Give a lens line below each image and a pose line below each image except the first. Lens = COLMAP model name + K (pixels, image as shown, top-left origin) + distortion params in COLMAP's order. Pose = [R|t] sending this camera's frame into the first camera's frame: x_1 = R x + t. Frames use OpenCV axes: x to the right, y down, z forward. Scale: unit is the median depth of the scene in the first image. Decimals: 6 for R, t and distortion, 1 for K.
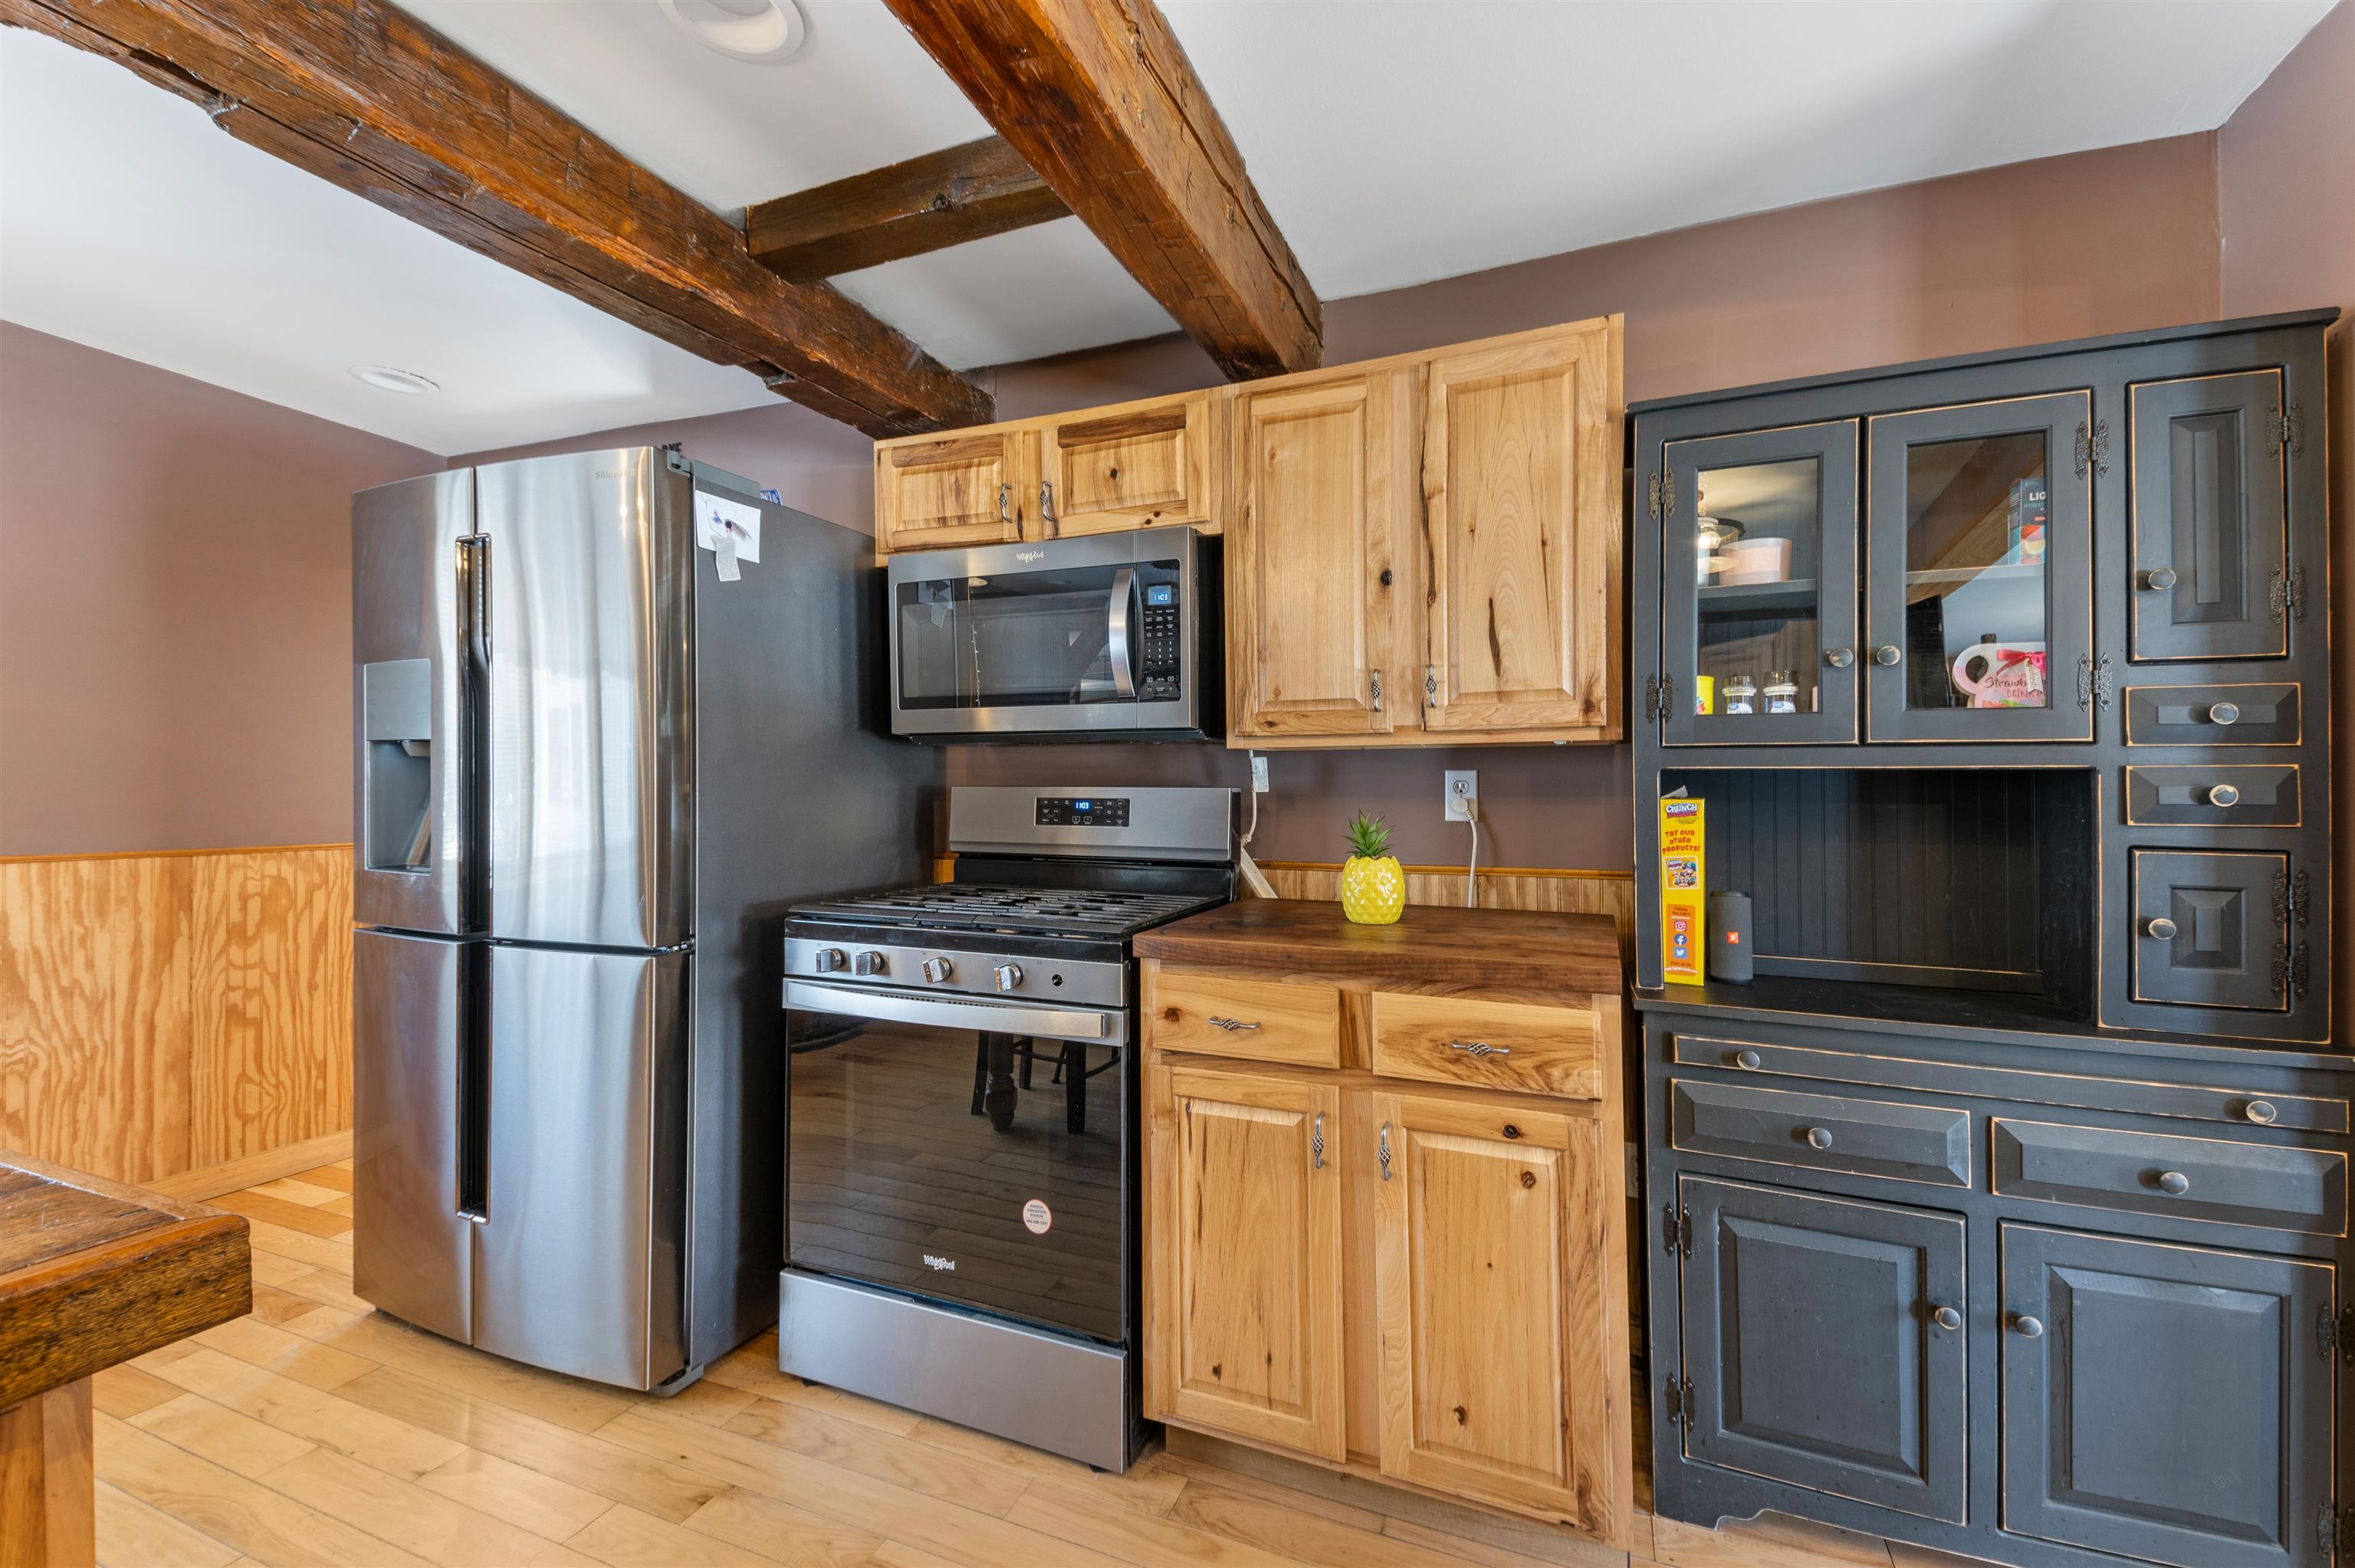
lens RADIAL K [[1002.7, 0, 1182.9], [0, 1002.7, 777.5], [0, 0, 1]] dist [0.071915, -0.035181]
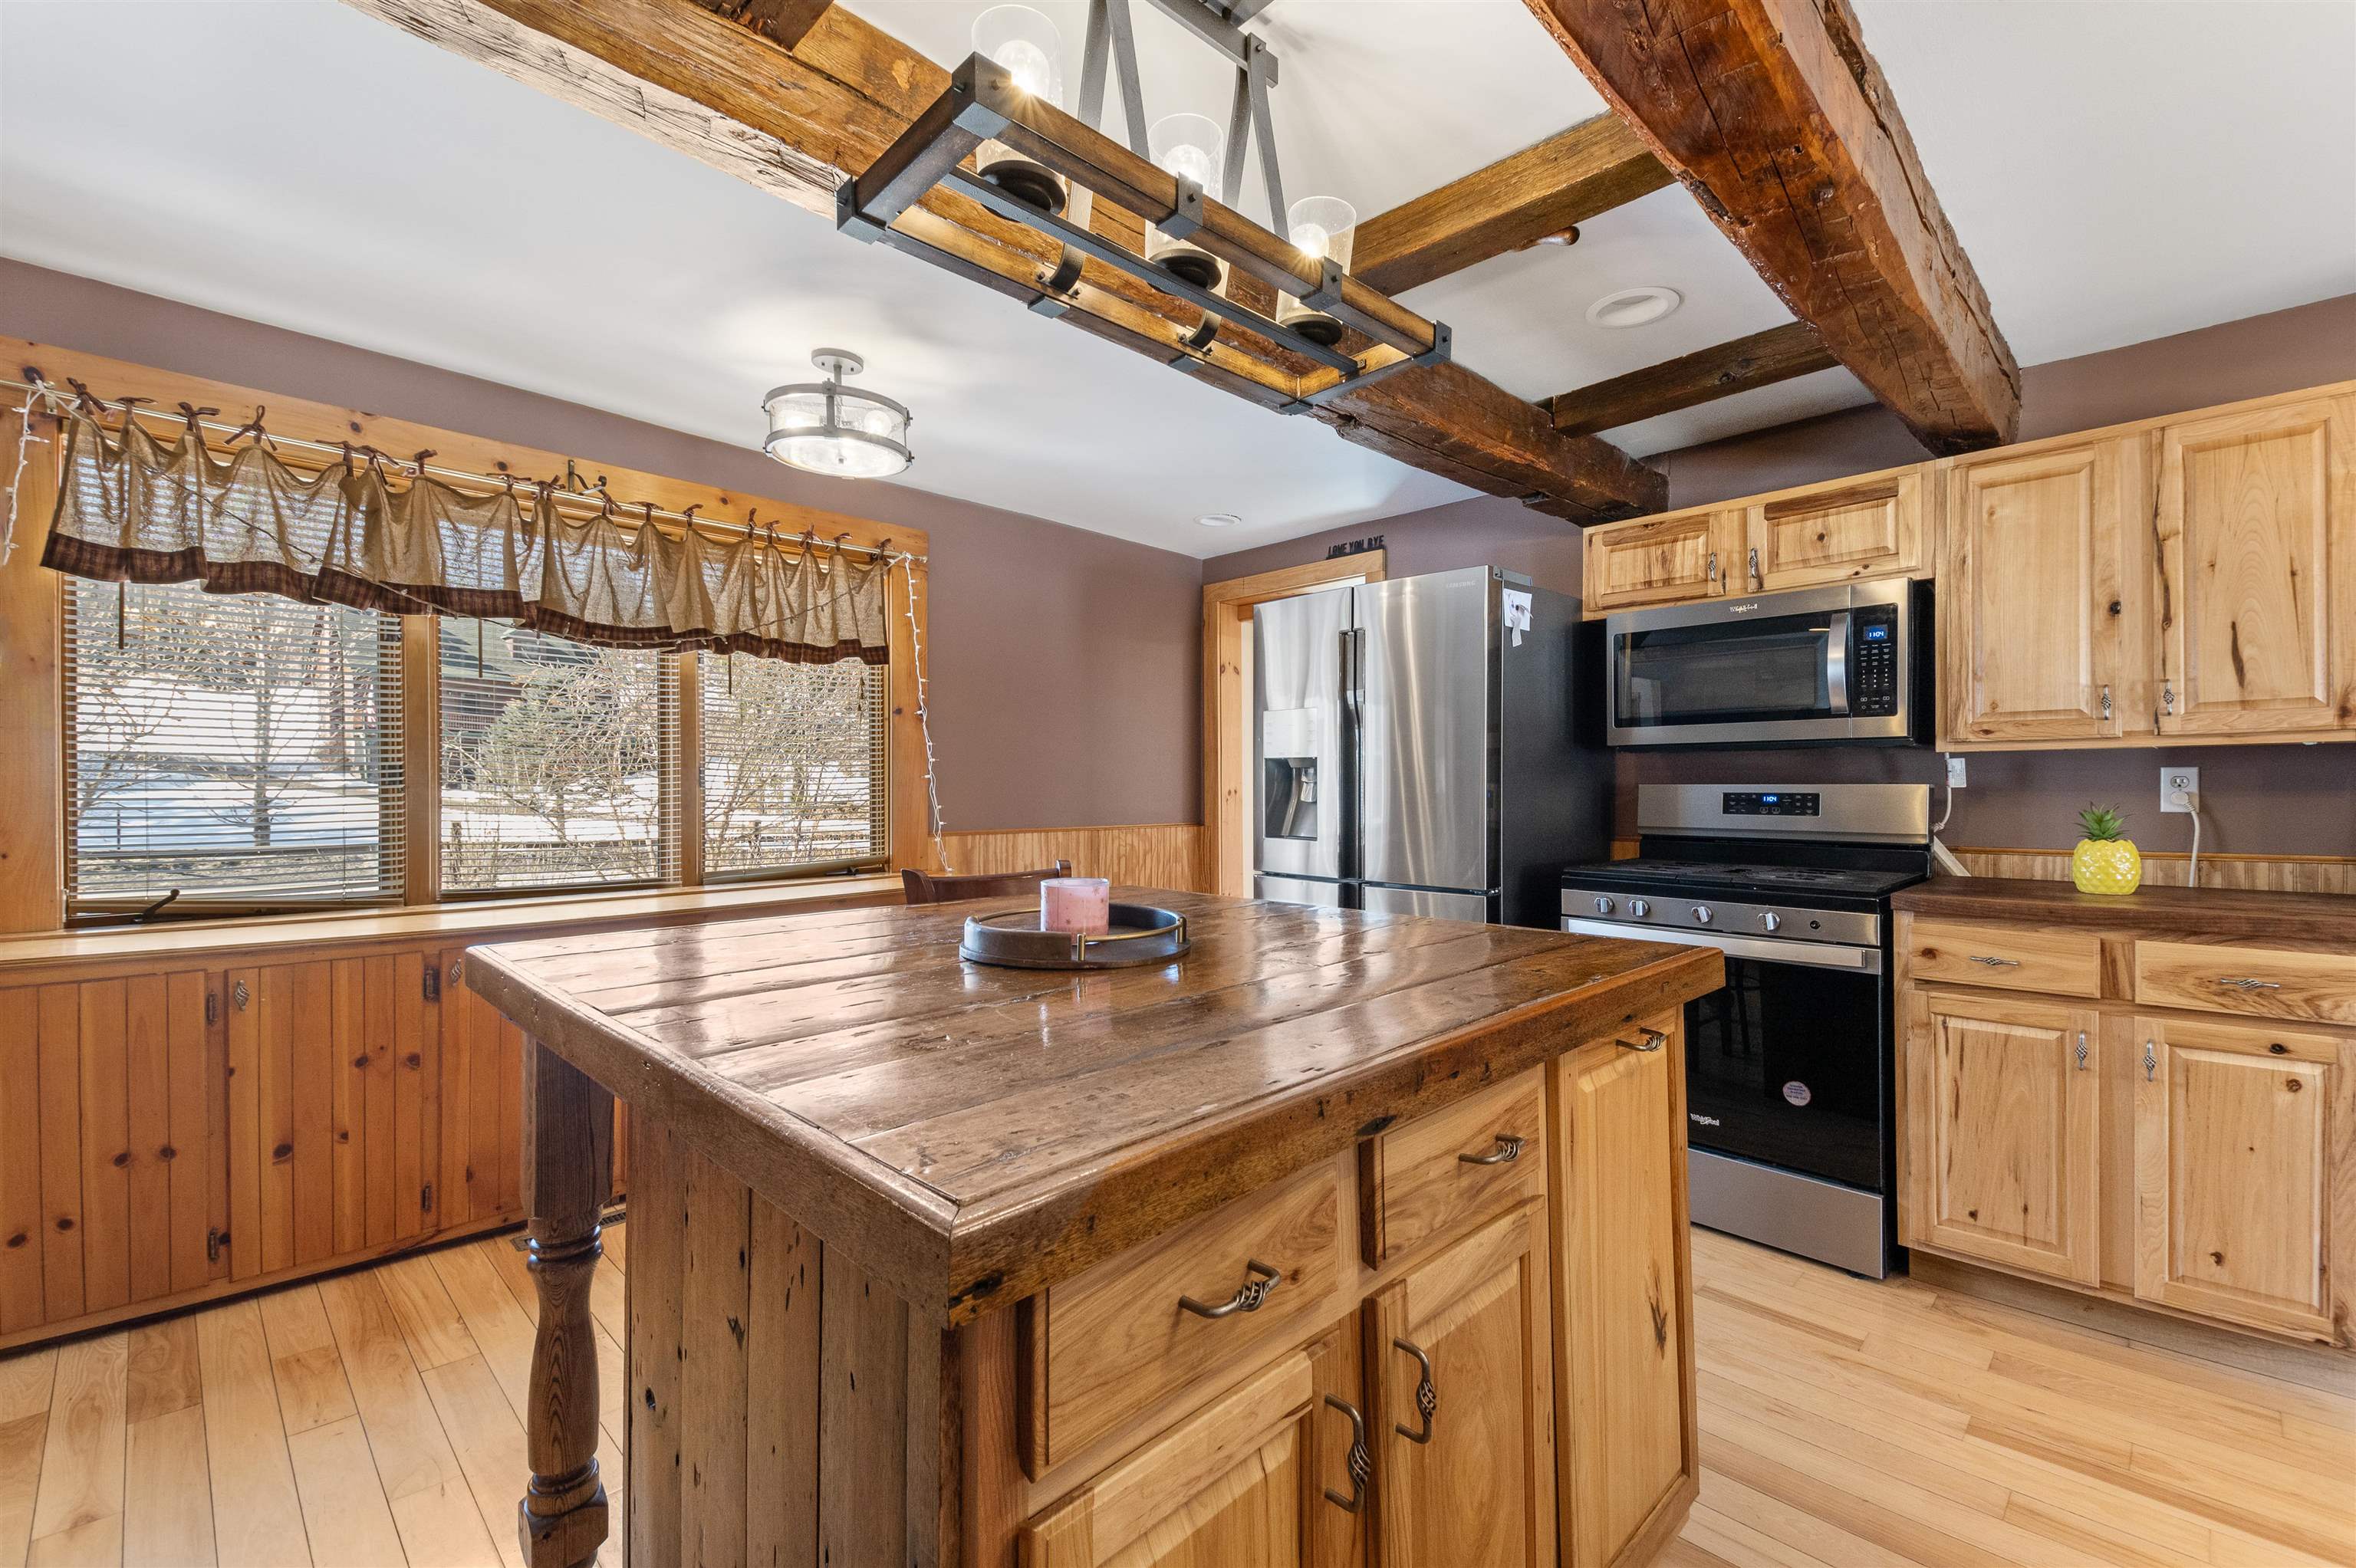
lens RADIAL K [[1006.8, 0, 1174.6], [0, 1006.8, 793.9], [0, 0, 1]] dist [0.054256, -0.030083]
pose [[0.918859, -0.004642, -0.394558, -0.351864], [0.012525, 0.999770, 0.017407, -0.012883], [0.394387, -0.020936, 0.918706, -0.586003]]
